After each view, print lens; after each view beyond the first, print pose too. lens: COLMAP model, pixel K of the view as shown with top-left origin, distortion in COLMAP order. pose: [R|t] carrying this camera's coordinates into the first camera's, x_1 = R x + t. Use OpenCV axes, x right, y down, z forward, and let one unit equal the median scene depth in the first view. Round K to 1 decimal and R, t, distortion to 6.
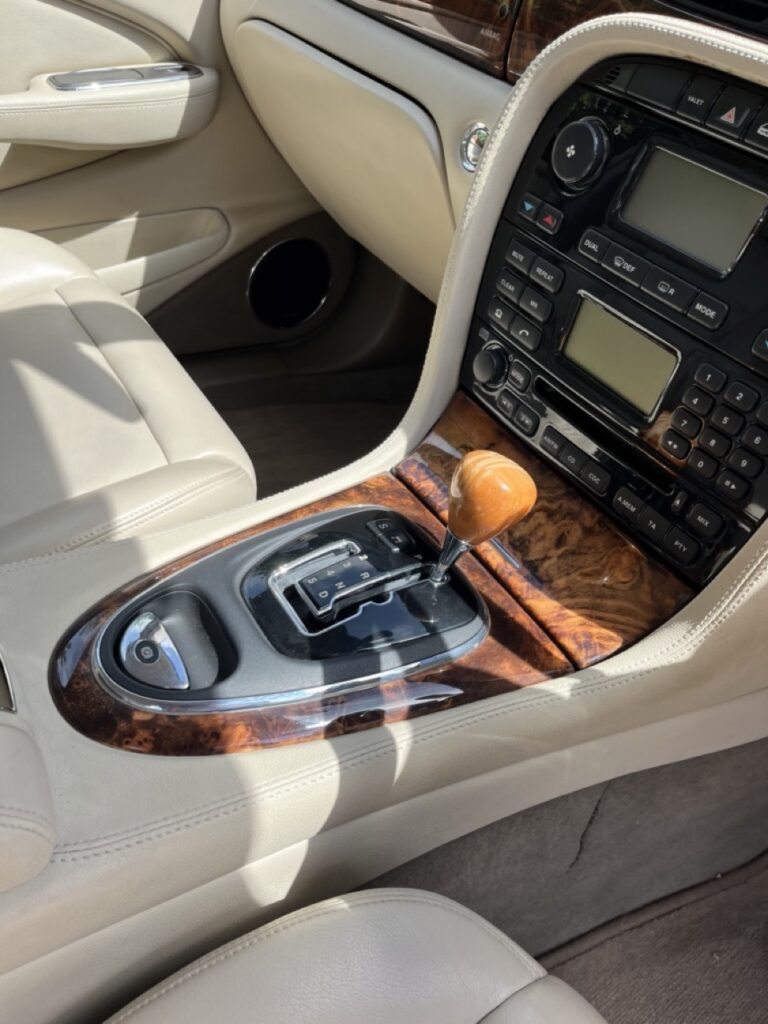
lens RADIAL K [[763.1, 0, 384.0], [0, 763.1, 512.0], [0, 0, 1]] dist [0.094646, -0.131493]
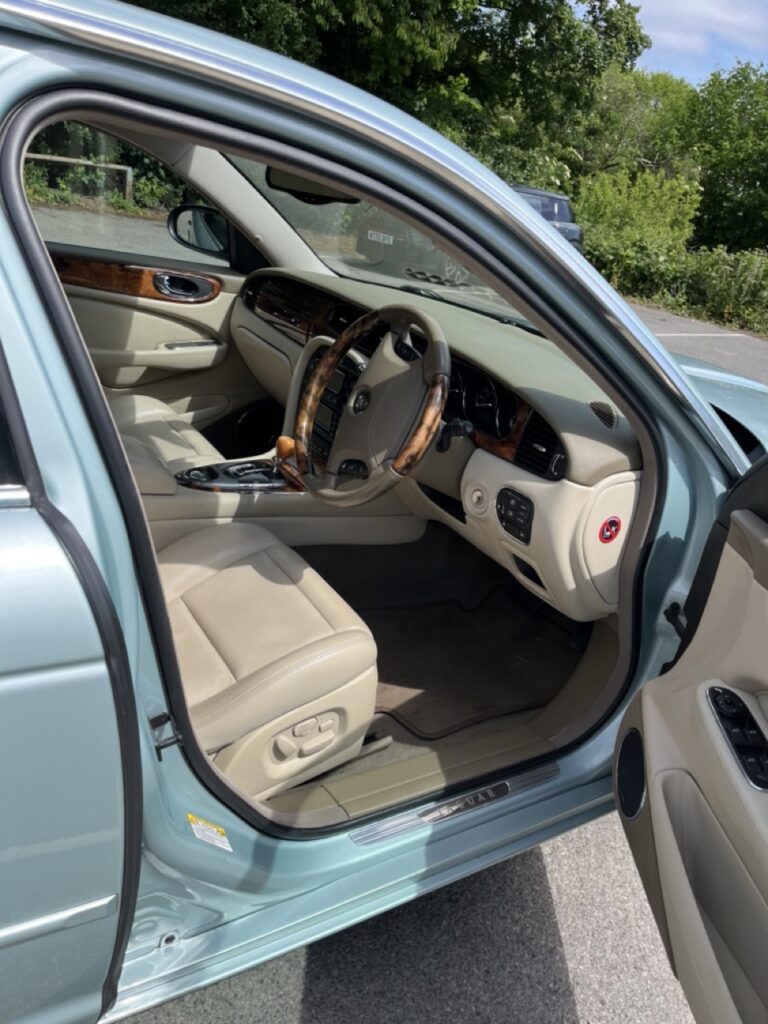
lens RADIAL K [[763.1, 0, 384.0], [0, 763.1, 512.0], [0, 0, 1]] dist [0.094646, -0.131493]
pose [[0.999956, 0.004893, -0.008022, 0.324403], [-0.007009, 0.957050, -0.289839, 0.700486], [0.006259, 0.289882, 0.957042, -1.271152]]
